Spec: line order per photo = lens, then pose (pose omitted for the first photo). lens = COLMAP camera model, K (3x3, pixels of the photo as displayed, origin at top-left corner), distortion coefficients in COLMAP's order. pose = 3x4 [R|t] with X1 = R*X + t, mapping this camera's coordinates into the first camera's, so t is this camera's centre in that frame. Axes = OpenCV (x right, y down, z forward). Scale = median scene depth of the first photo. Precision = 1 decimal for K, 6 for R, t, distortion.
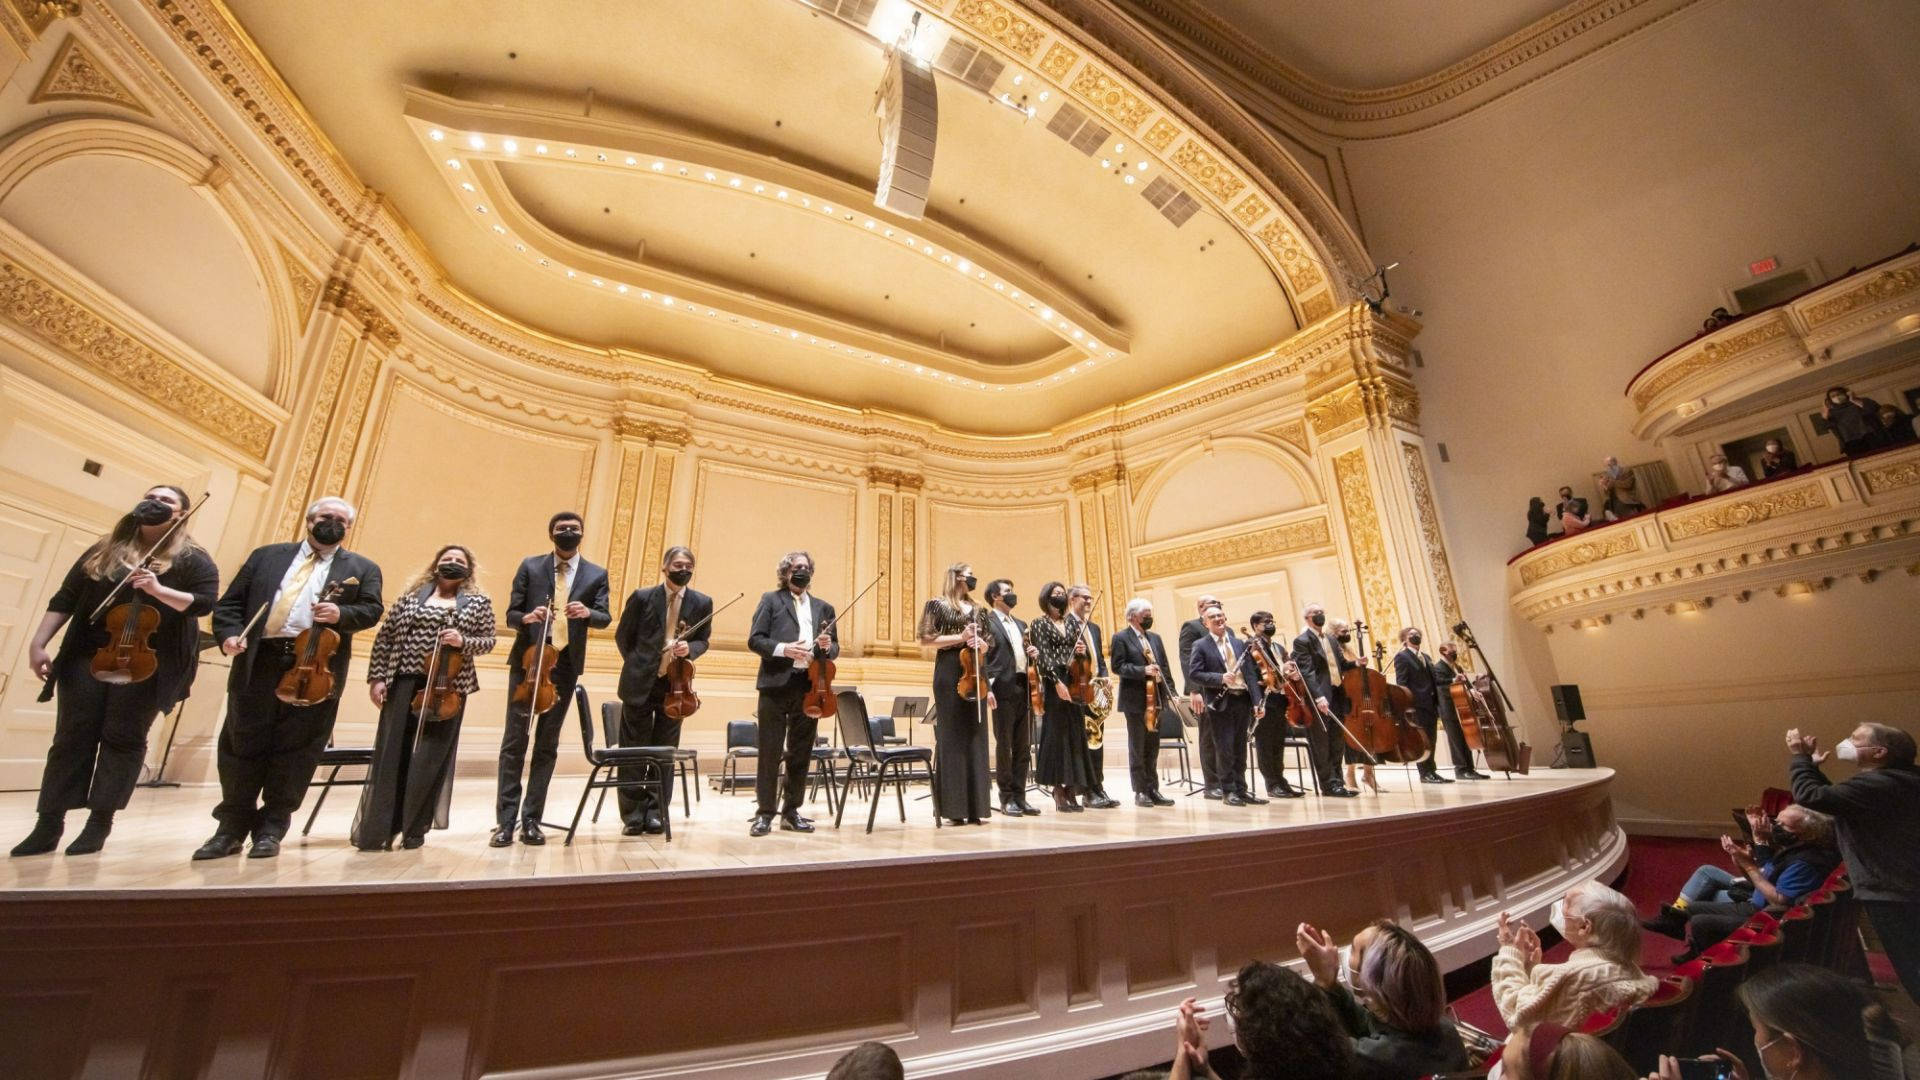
lens RADIAL K [[695.9, 0, 935.6], [0, 695.9, 537.1], [0, 0, 1]] dist [0.000045, -0.000035]
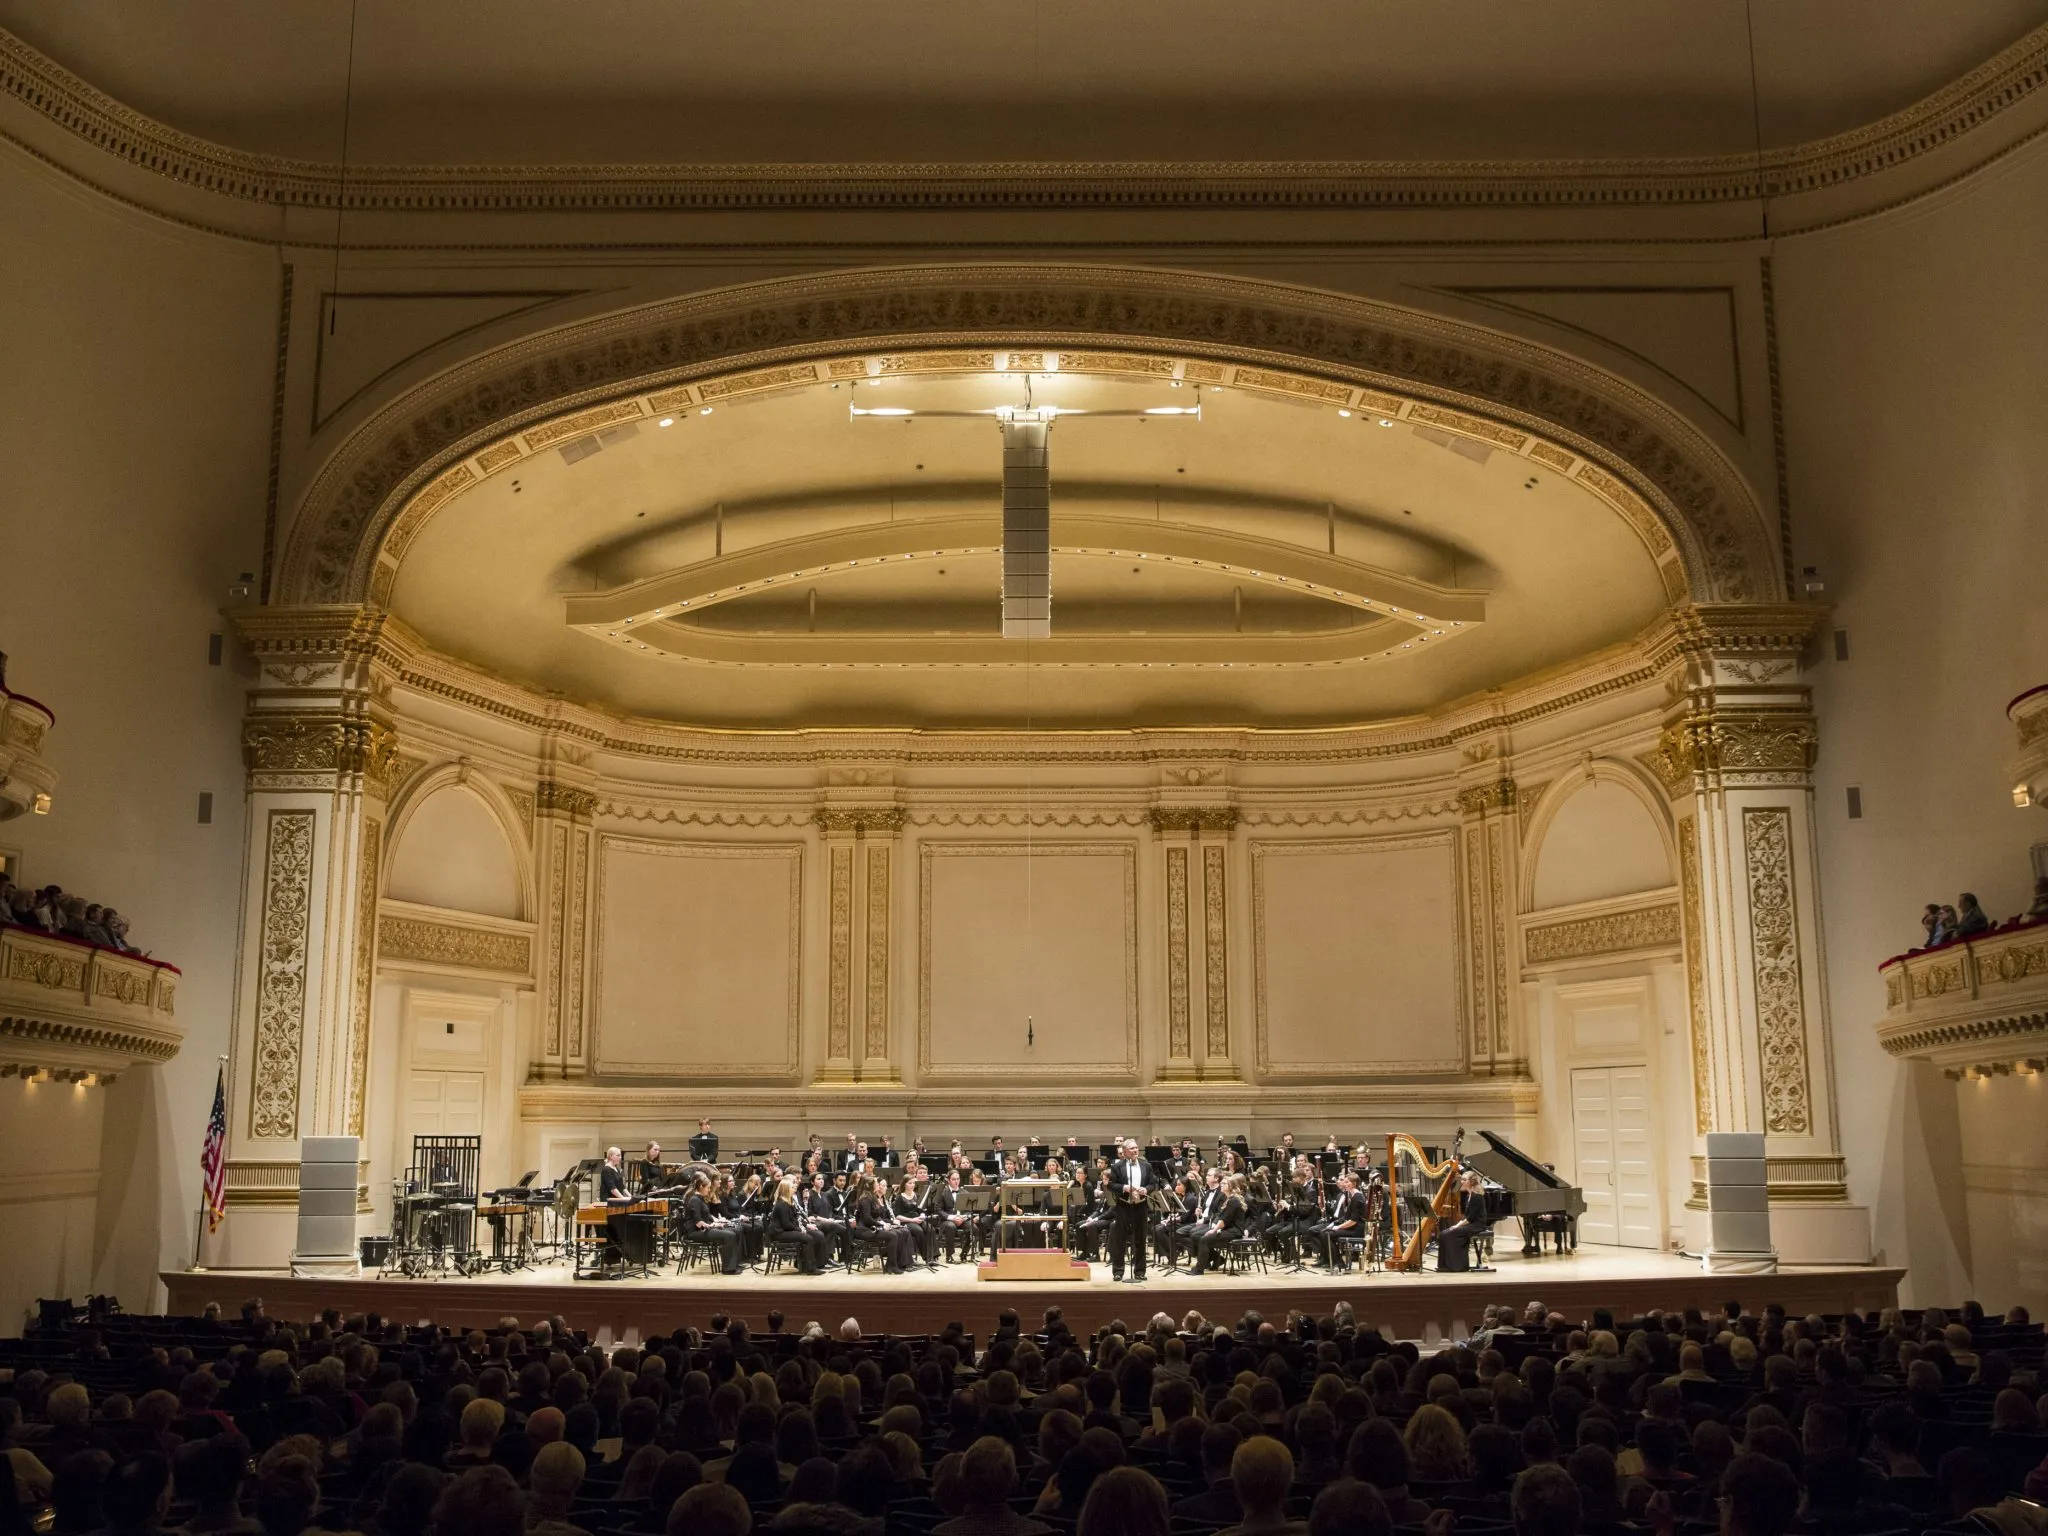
lens RADIAL K [[2083.5, 0, 1024.0], [0, 2083.5, 768.0], [0, 0, 1]] dist [-0.008925, 0.008077]
pose [[0.883772, -0.075017, -0.461866, 0.816822], [0.138686, 0.984708, 0.105436, -0.408406], [0.446894, -0.157235, 0.880661, -0.956016]]
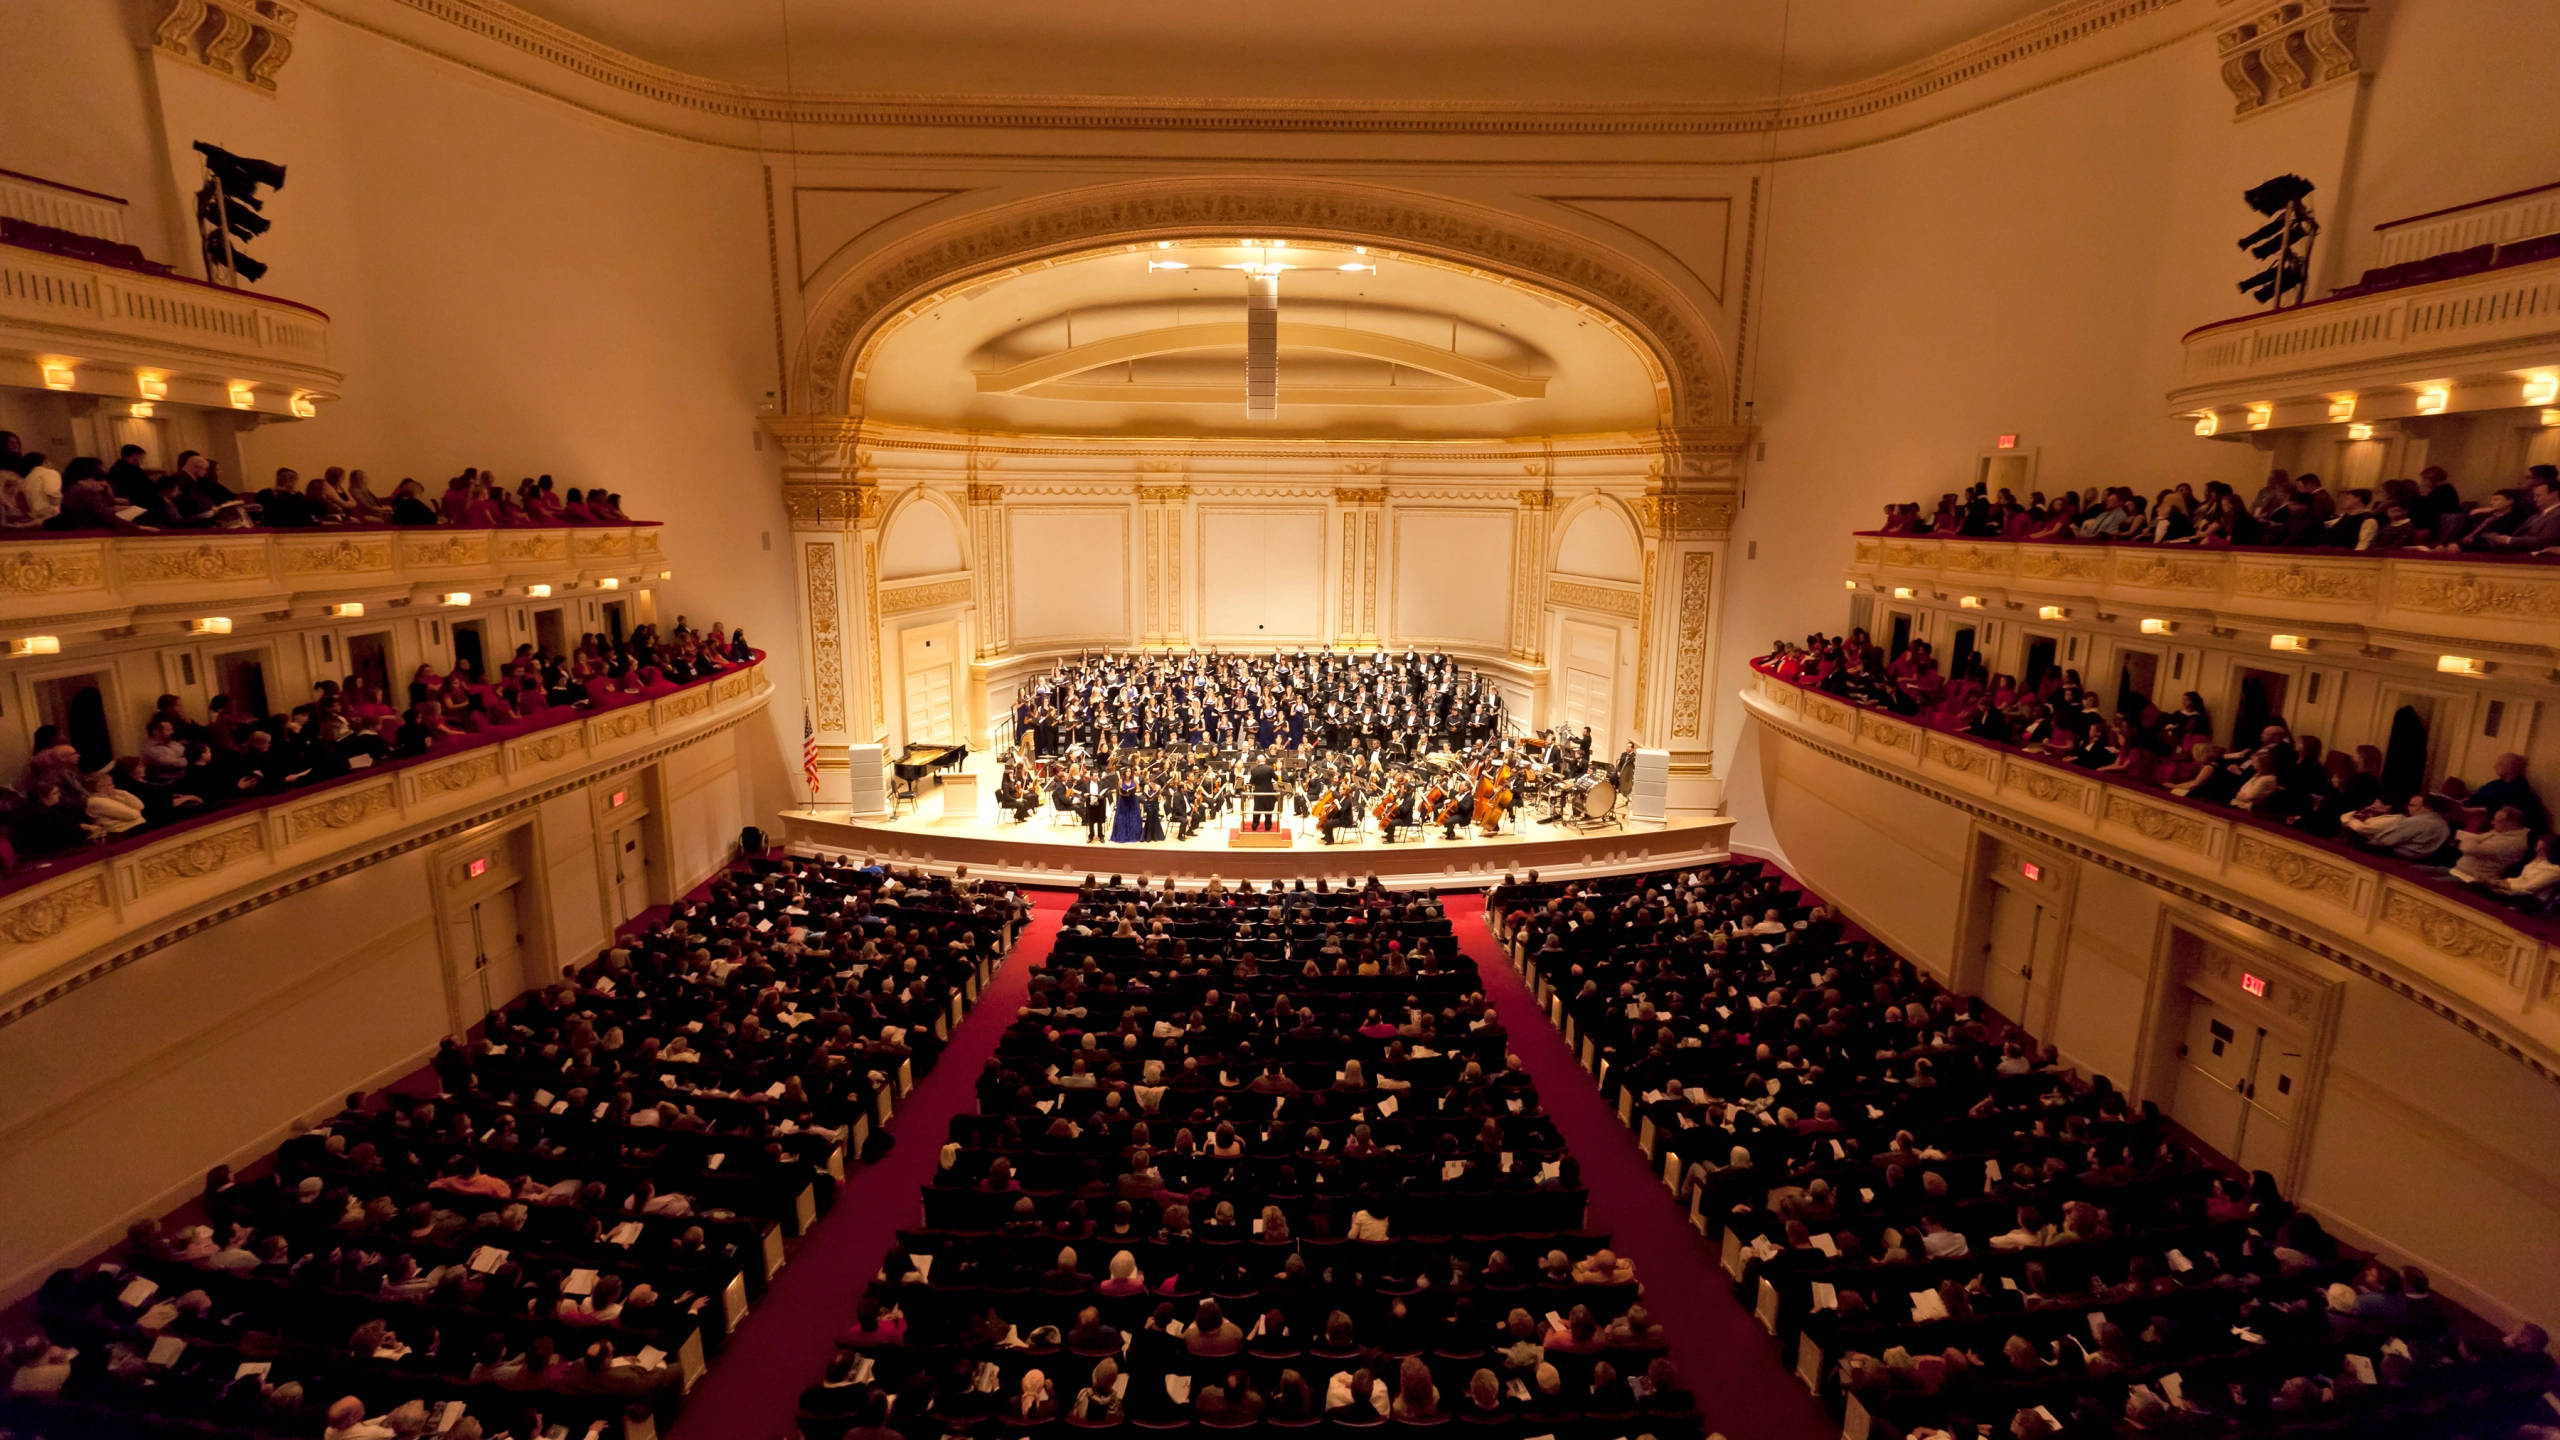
lens RADIAL K [[1168.2, 0, 1280.0], [0, 1168.2, 720.0], [0, 0, 1]] dist [0.025029, 0.000050]
pose [[0.890285, 0.109276, -0.442099, 0.789991], [0.121754, 0.878332, 0.462286, -0.731567], [0.438827, -0.465394, 0.768661, -0.793462]]
